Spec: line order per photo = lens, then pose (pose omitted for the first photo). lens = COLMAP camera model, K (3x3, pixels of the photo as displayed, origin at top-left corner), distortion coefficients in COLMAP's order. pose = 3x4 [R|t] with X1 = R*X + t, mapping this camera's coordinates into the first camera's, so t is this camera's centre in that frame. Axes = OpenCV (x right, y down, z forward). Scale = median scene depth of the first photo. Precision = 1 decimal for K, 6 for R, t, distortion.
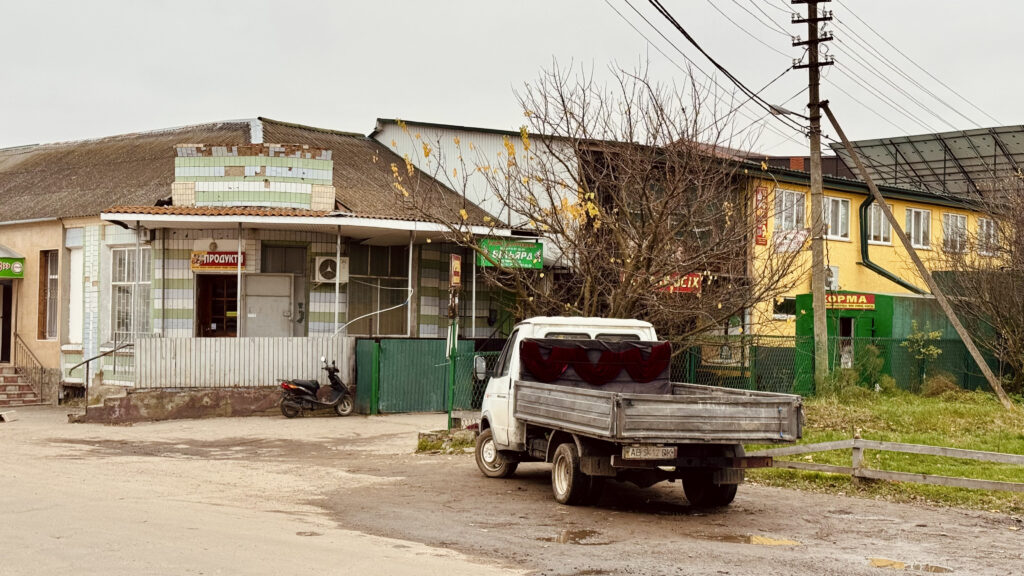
lens RADIAL K [[1429.7, 0, 512.1], [0, 1429.7, 289.6], [0, 0, 1]] dist [0.118124, 0.000000]
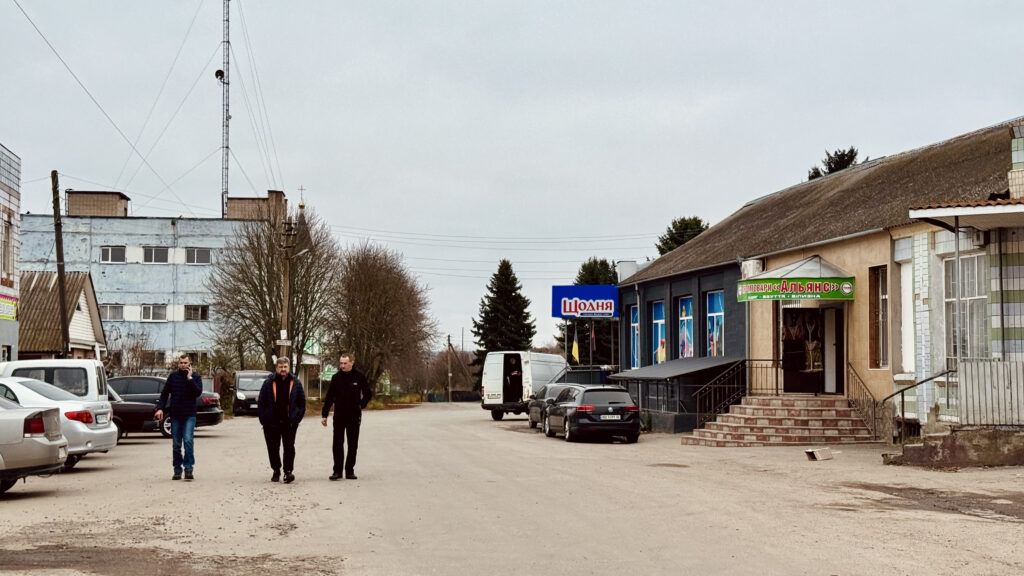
lens RADIAL K [[1429.7, 0, 511.7], [0, 1429.7, 287.3], [0, 0, 1]] dist [0.118124, 0.000000]
pose [[0.815662, -0.040613, -0.577101, 0.002712], [0.022554, 0.999007, -0.038427, 0.014796], [0.578088, 0.018328, 0.815768, 0.167978]]
